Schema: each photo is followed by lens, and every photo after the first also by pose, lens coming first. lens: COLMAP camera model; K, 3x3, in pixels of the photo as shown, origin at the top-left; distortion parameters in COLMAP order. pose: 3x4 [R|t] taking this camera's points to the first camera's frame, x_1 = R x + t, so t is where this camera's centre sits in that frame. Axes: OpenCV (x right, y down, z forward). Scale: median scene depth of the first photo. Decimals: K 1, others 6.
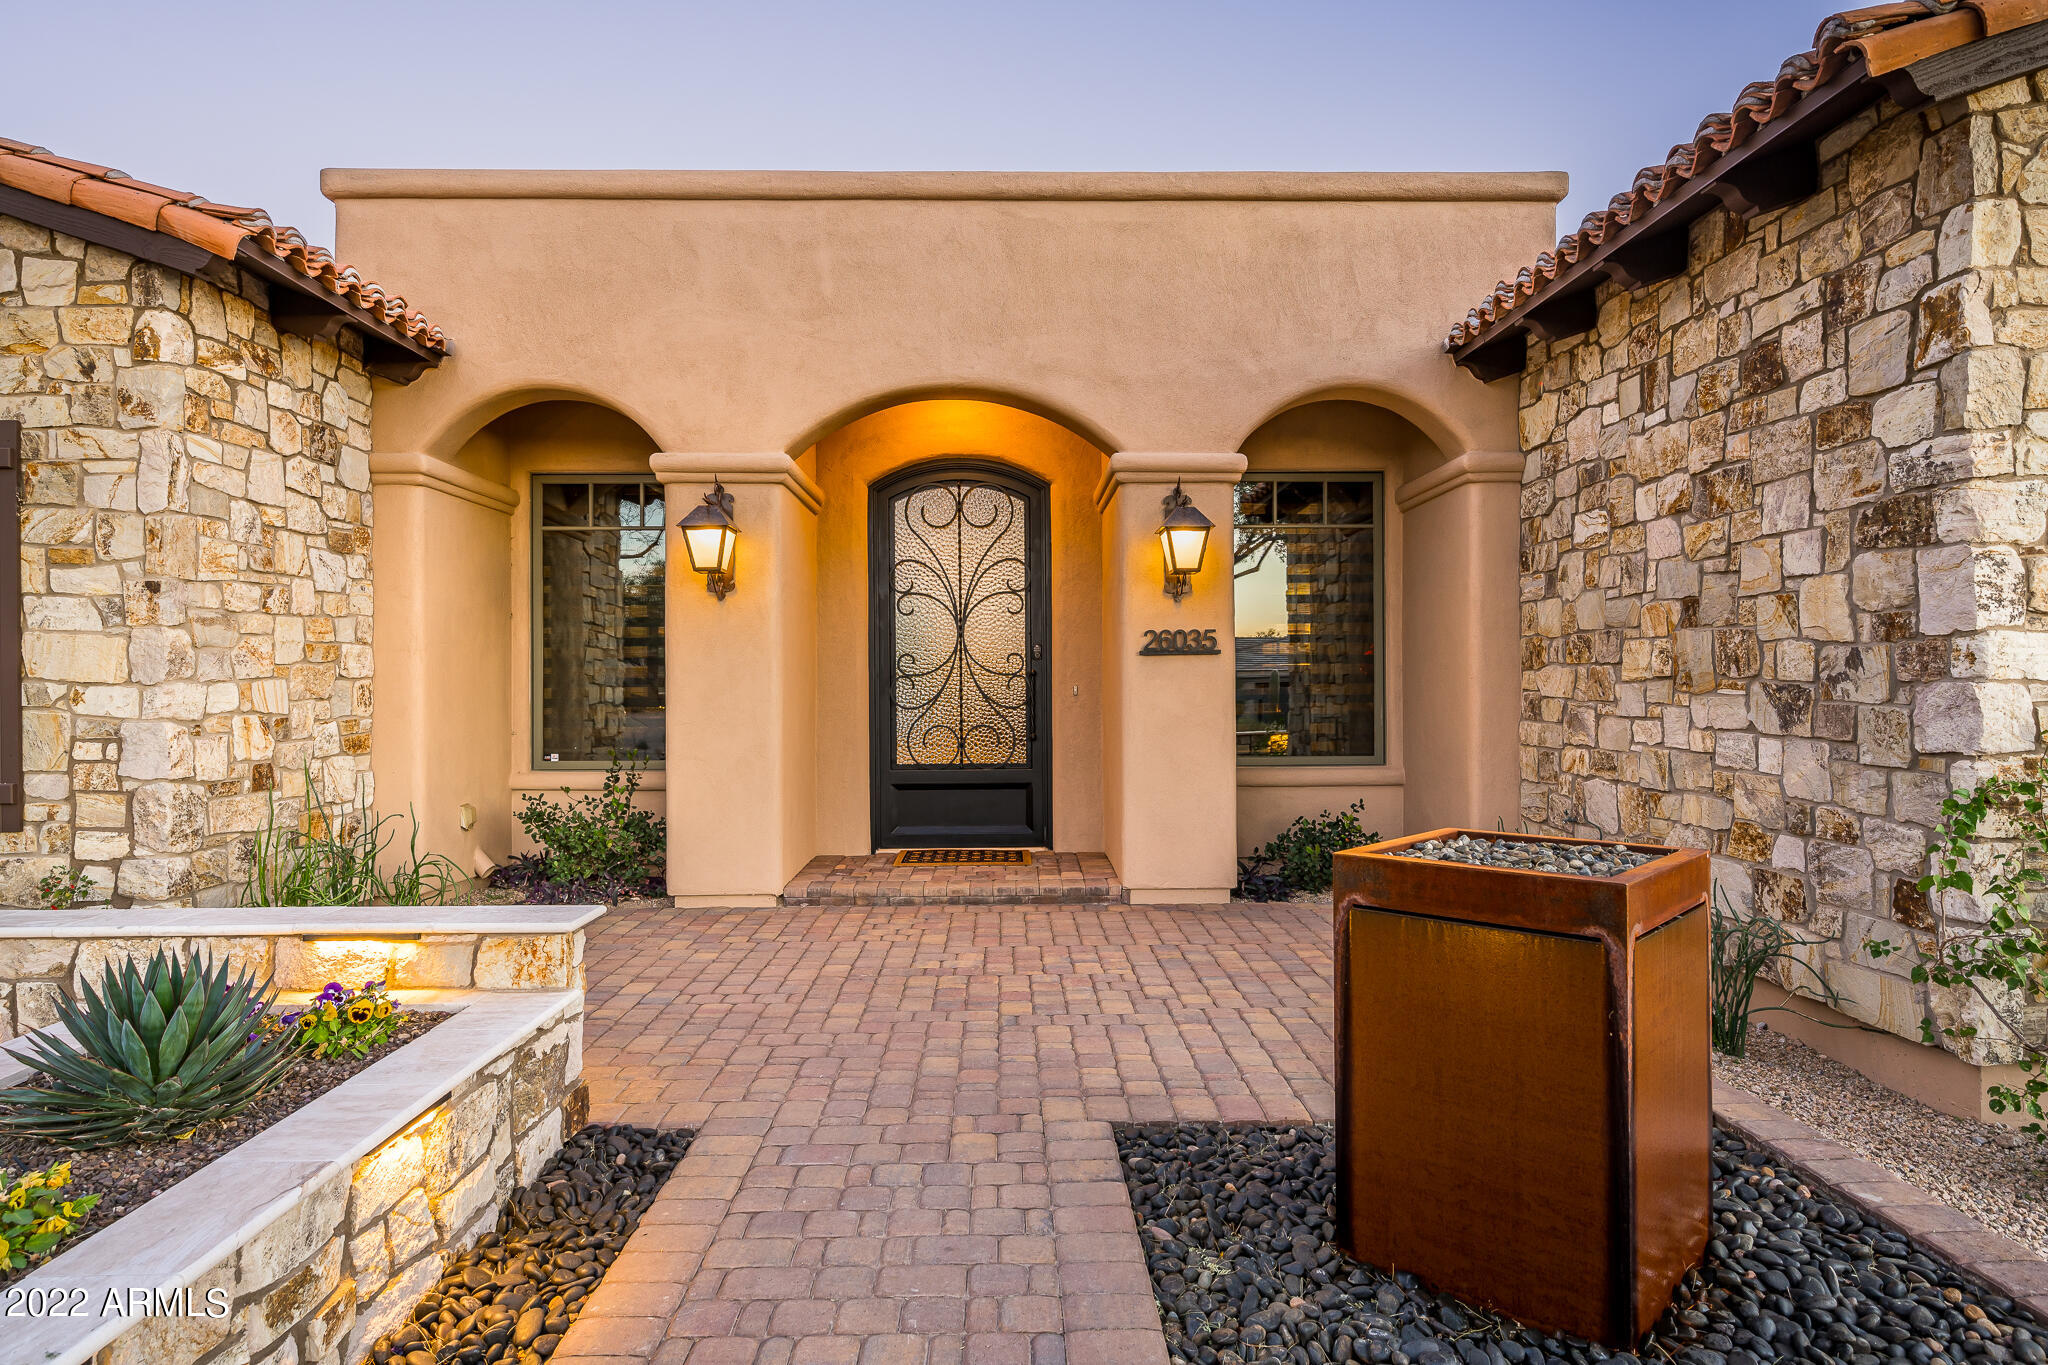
lens RADIAL K [[1129.8, 0, 1023.0], [0, 1129.8, 687.0], [0, 0, 1]] dist [-0.000831, -0.001438]
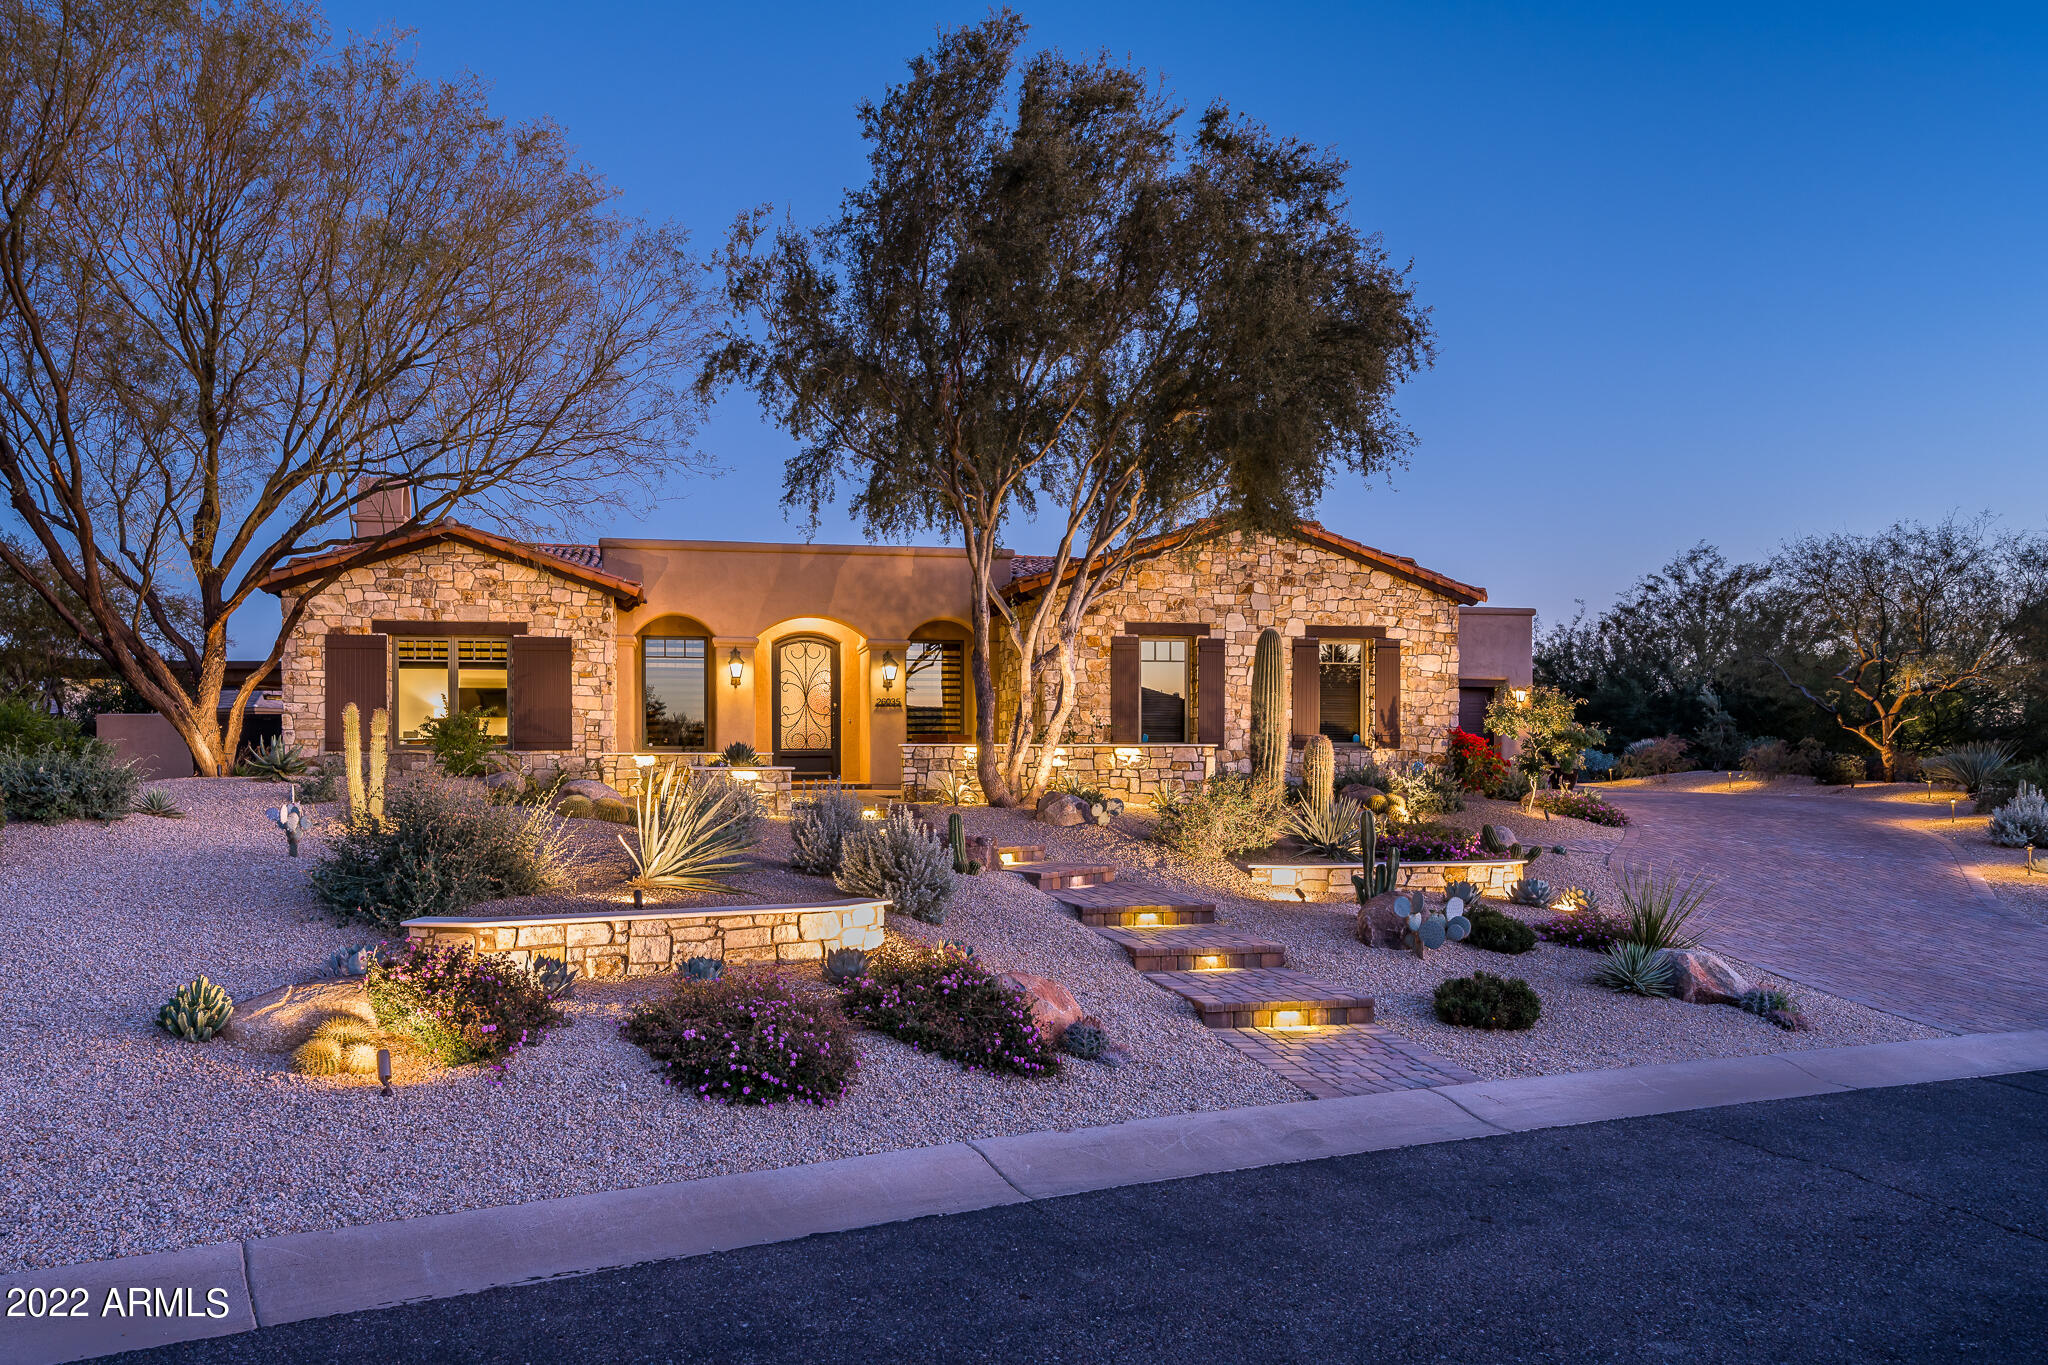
lens RADIAL K [[1363.8, 0, 931.5], [0, 1363.8, 766.3], [0, 0, 1]] dist [-0.001102, 0.000086]
pose [[0.986272, 0.002860, 0.165106, -0.468111], [-0.002914, 0.999996, 0.000083, 0.174843], [-0.165105, -0.000563, 0.986276, -3.510100]]
